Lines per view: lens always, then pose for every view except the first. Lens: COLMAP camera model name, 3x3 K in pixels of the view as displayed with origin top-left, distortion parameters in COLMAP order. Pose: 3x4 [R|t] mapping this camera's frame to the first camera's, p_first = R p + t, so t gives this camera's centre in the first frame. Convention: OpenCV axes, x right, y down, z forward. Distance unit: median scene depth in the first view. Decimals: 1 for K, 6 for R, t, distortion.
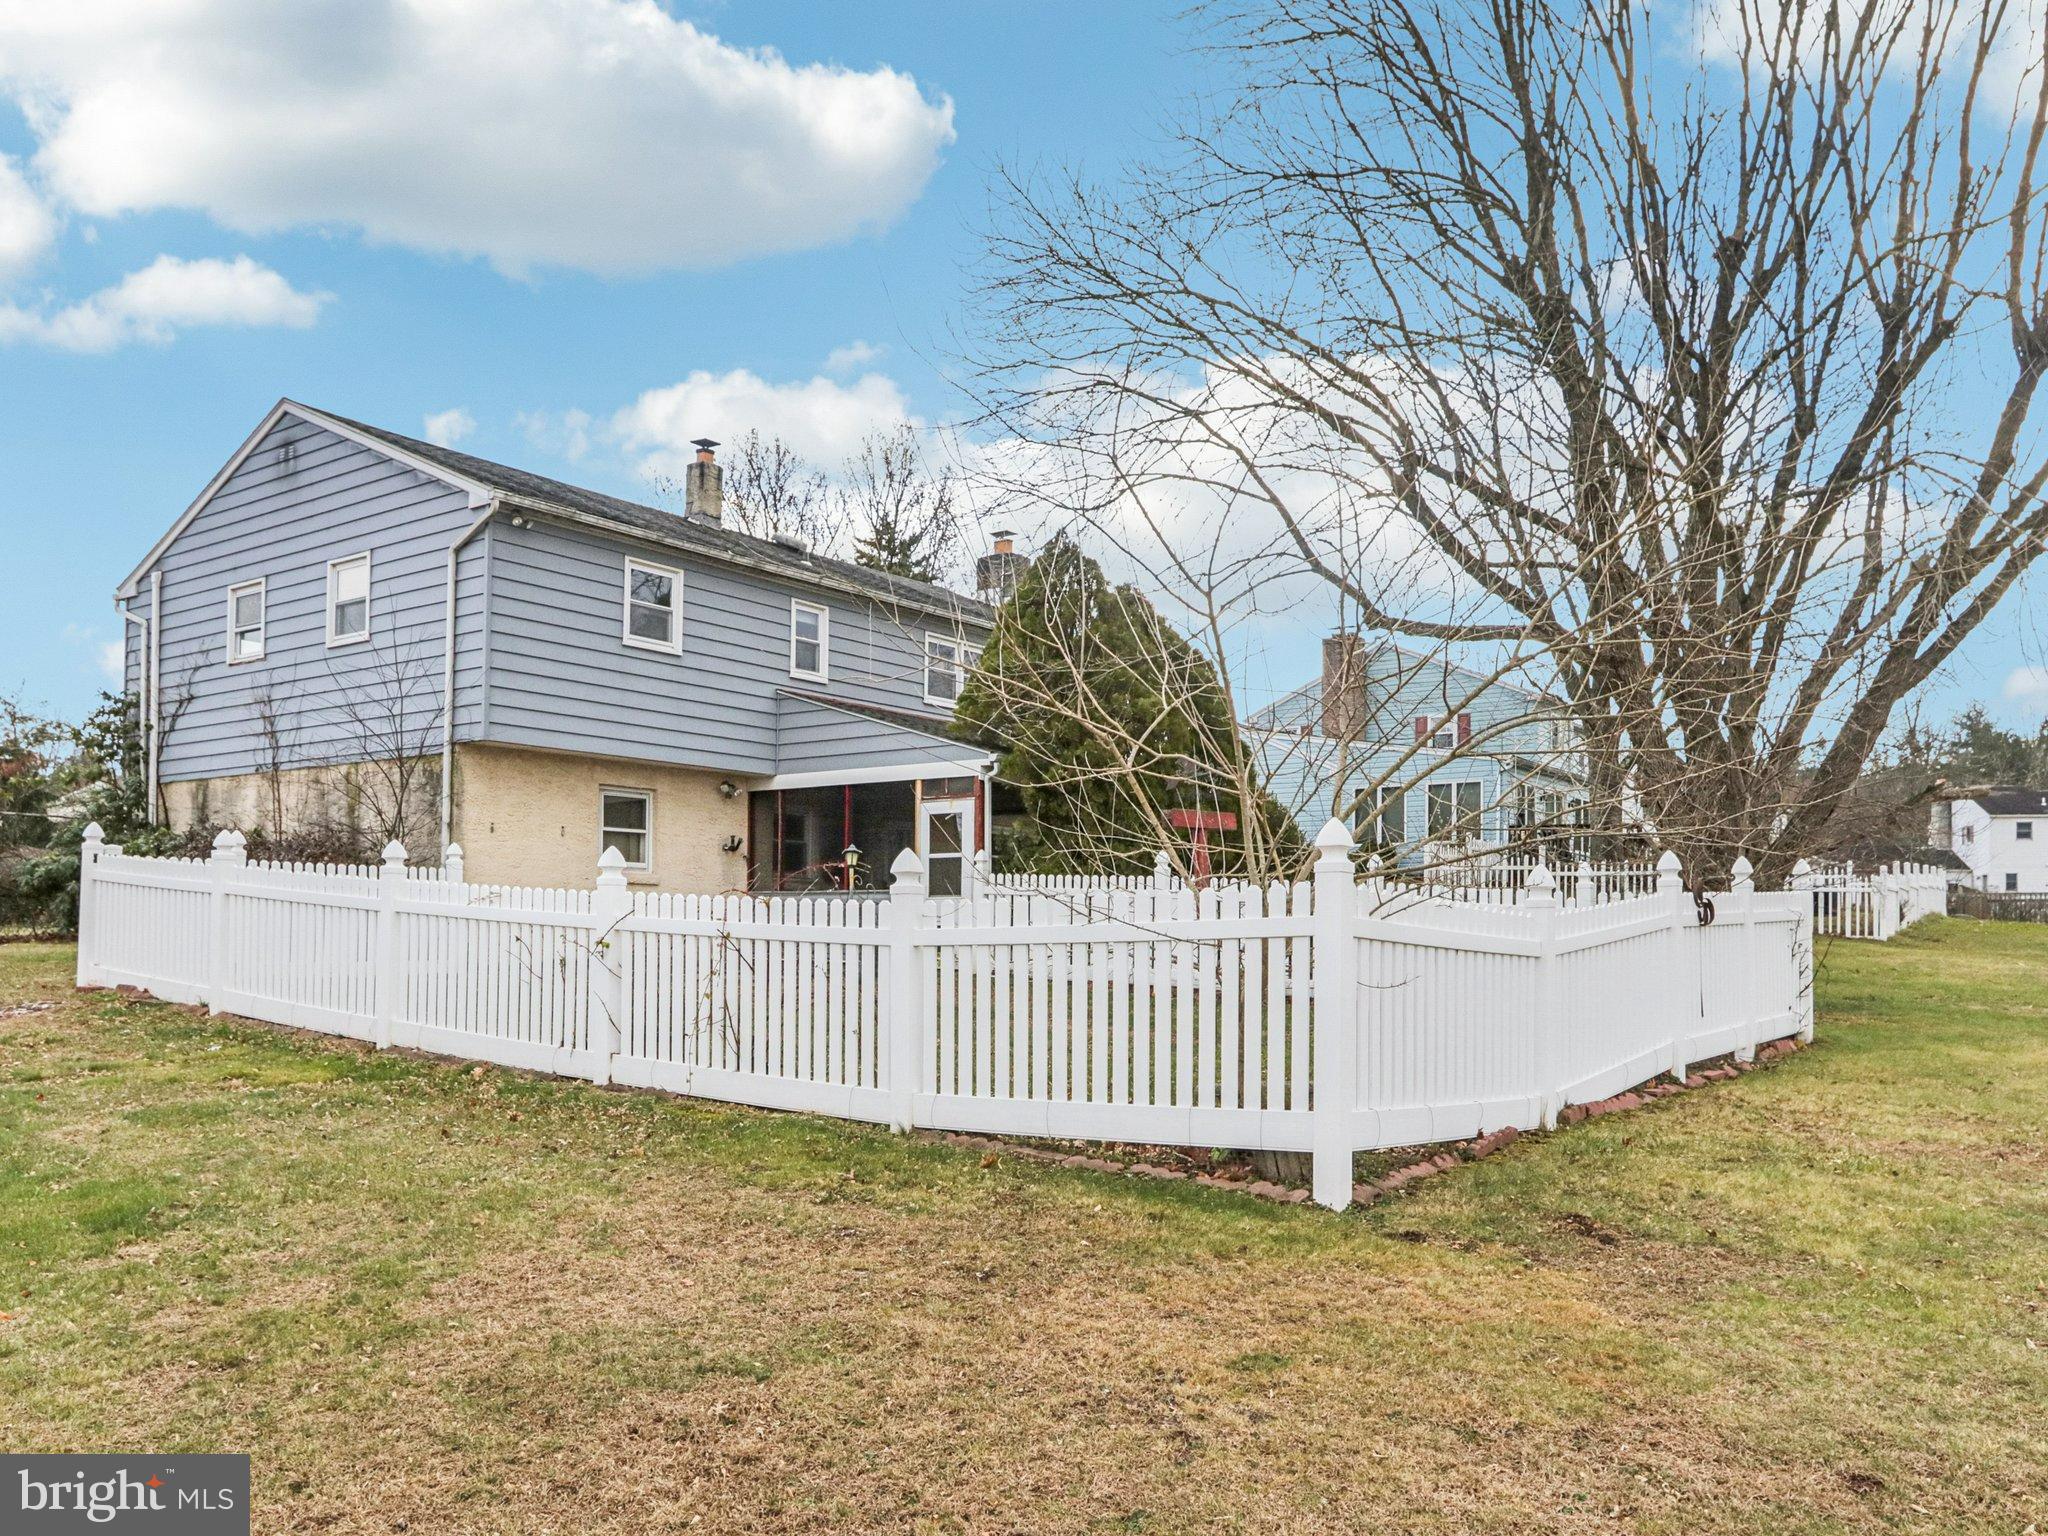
lens RADIAL K [[1327.6, 0, 1025.2], [0, 1327.6, 774.2], [0, 0, 1]] dist [-0.009987, -0.000357]
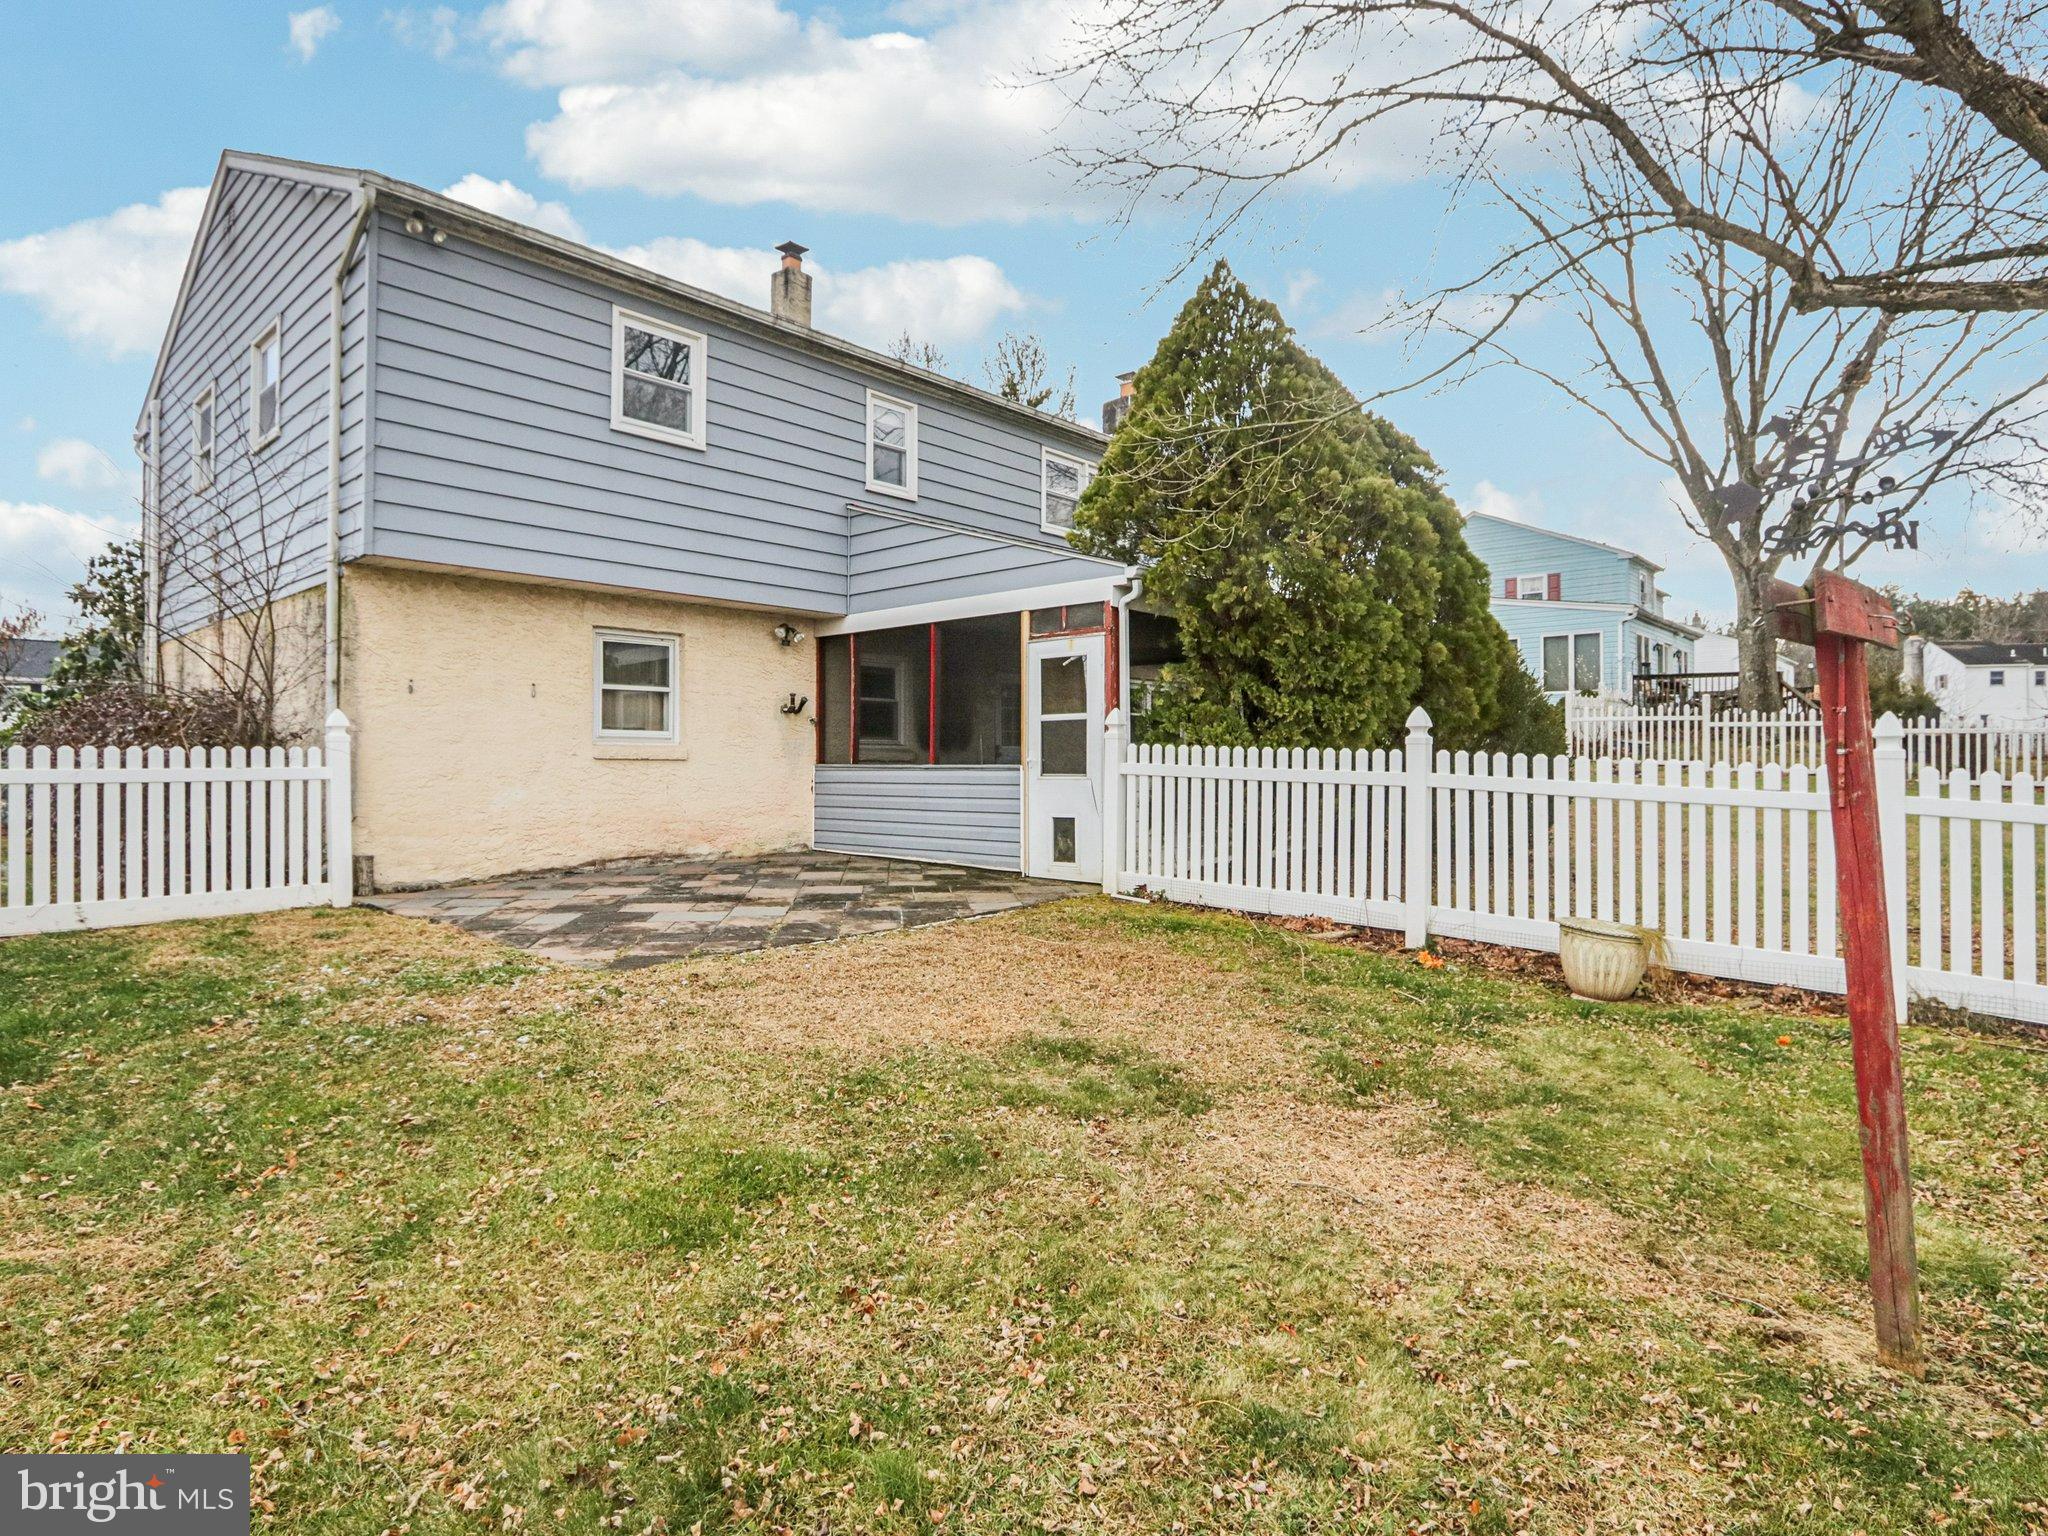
lens RADIAL K [[1120.1, 0, 1038.1], [0, 1120.1, 754.8], [0, 0, 1]] dist [-0.046709, -0.000007]
pose [[0.995462, -0.006627, -0.094932, -0.016878], [0.016223, 0.994788, 0.100669, 0.019859], [0.093770, -0.101753, 0.990381, 0.387611]]
